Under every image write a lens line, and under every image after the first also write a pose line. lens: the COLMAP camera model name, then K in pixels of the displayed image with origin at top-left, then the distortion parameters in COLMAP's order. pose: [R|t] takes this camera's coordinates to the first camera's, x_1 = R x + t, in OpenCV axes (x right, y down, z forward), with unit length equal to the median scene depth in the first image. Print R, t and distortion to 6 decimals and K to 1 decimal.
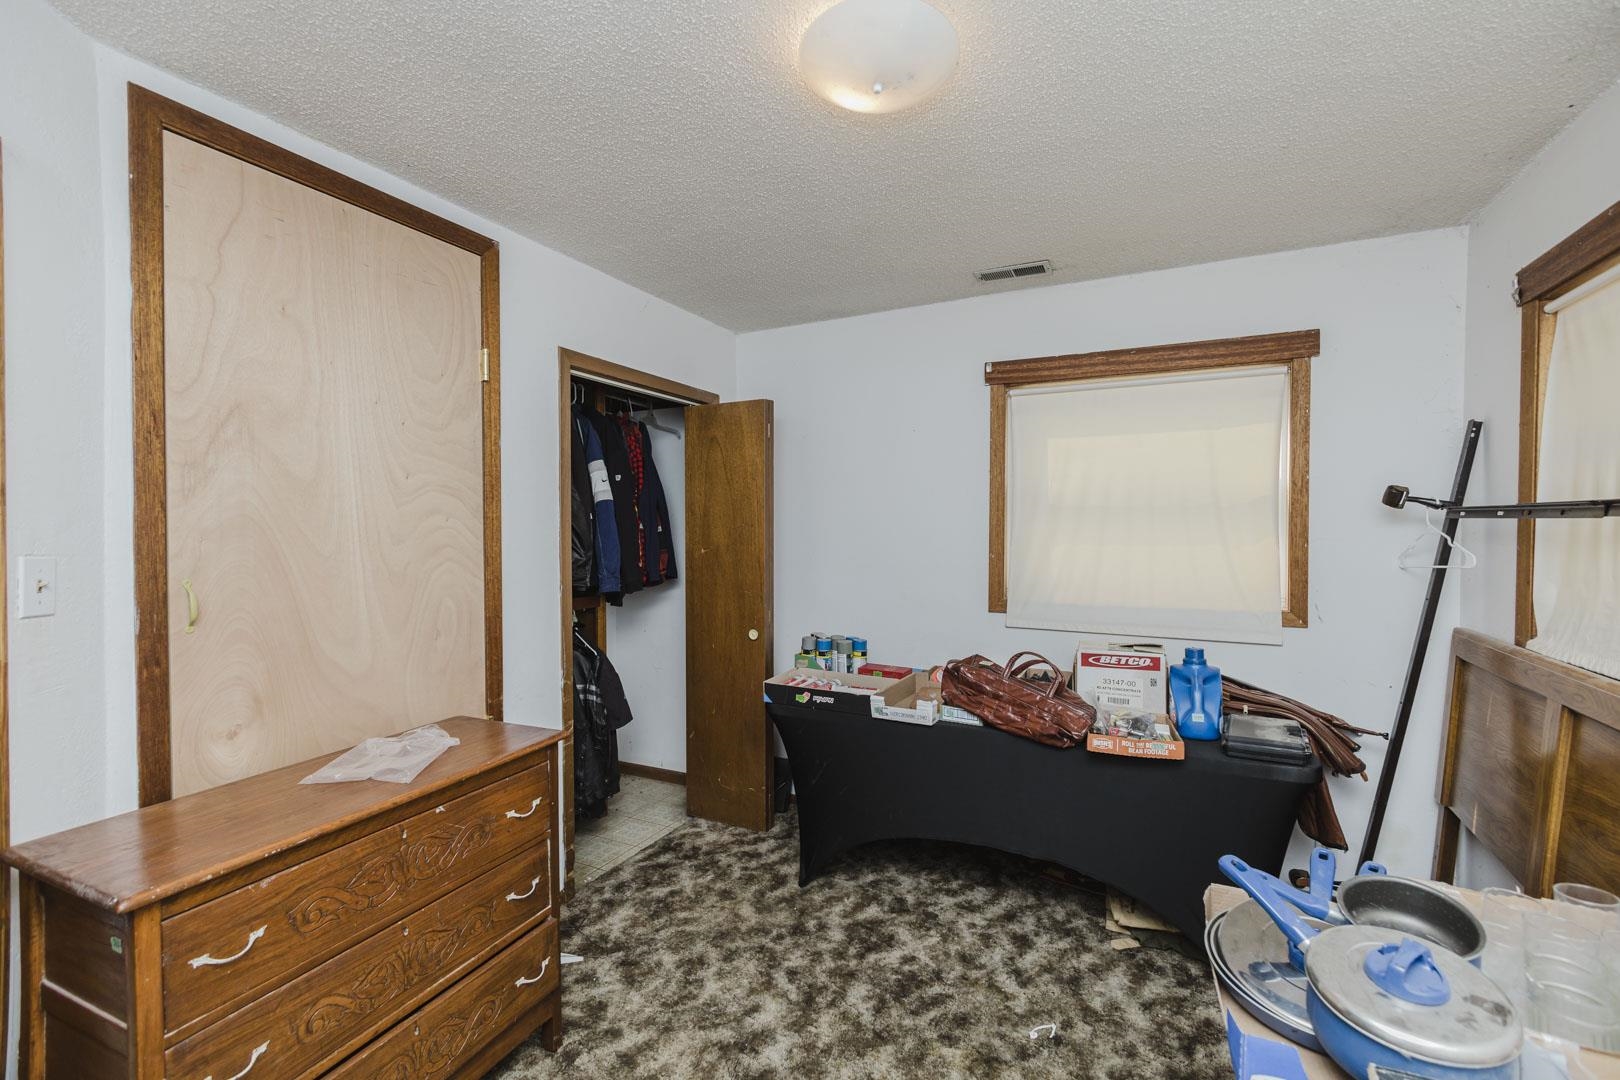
lens RADIAL K [[678.8, 0, 810.0], [0, 678.8, 540.0], [0, 0, 1]] dist [-0.016504, 0.000075]
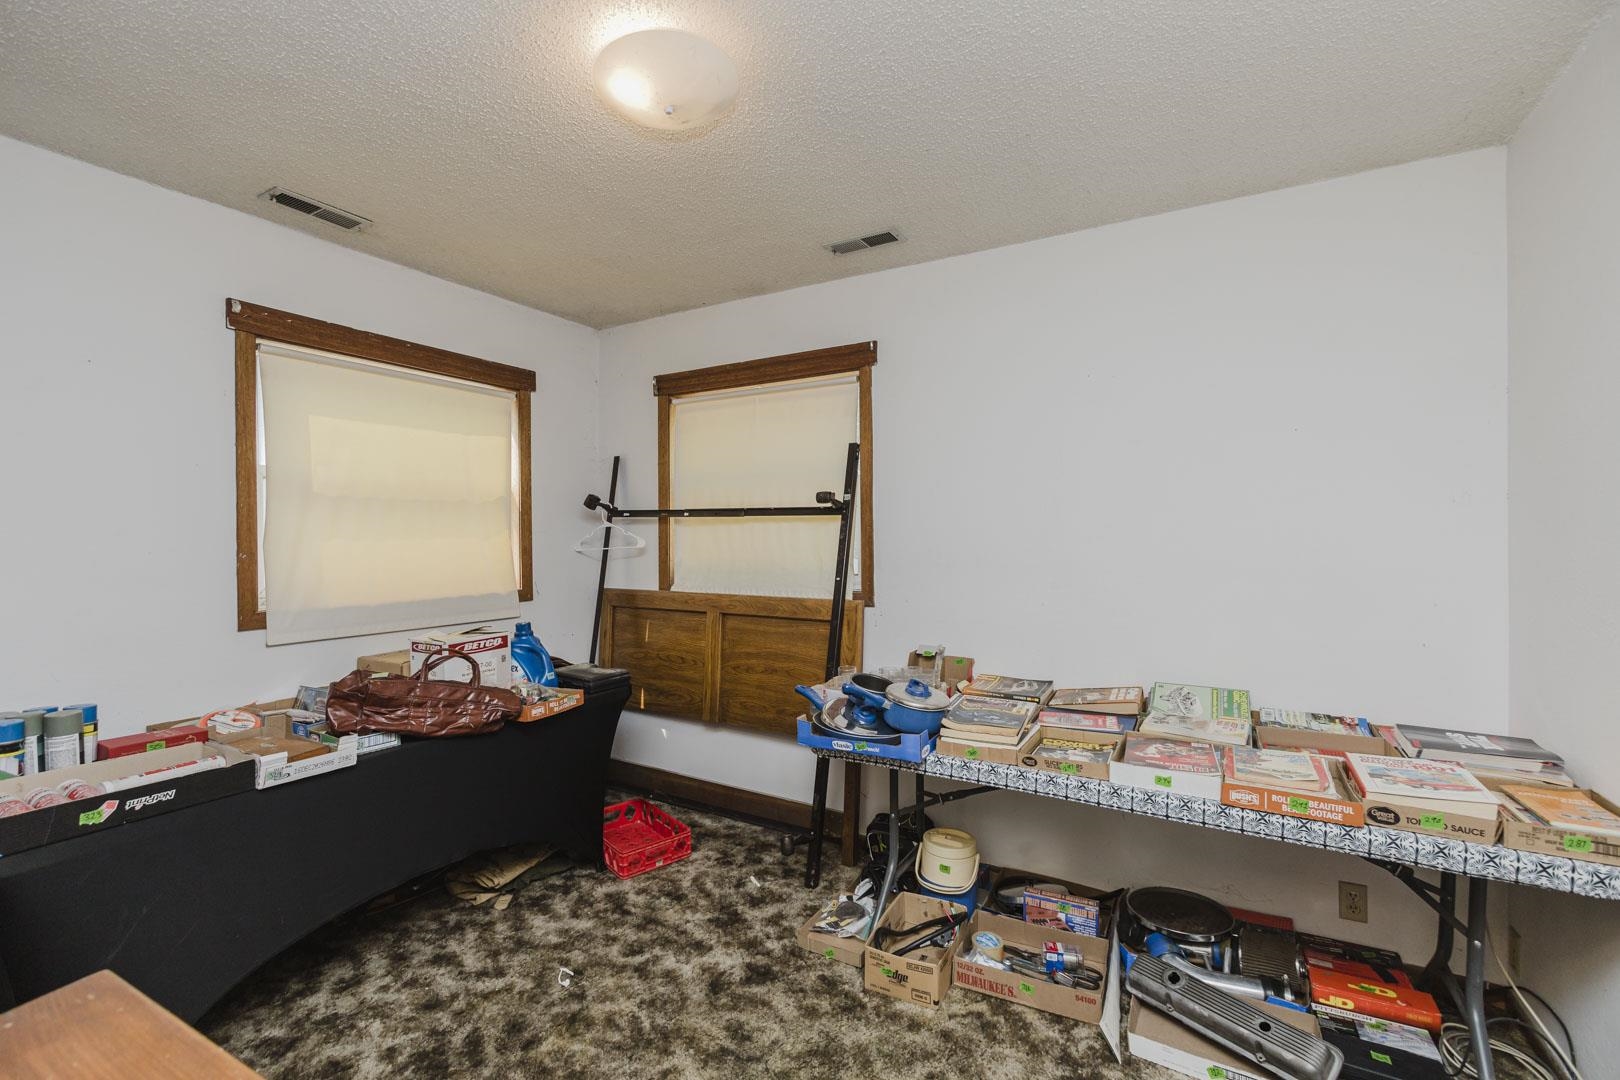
lens RADIAL K [[694.0, 0, 810.0], [0, 694.0, 540.0], [0, 0, 1]] dist [-0.002206, -0.000248]
pose [[0.056978, -0.009657, 0.998329, -0.634009], [0.017981, 0.999801, 0.008645, 0.014401], [-0.998213, 0.017458, 0.057141, 0.441491]]
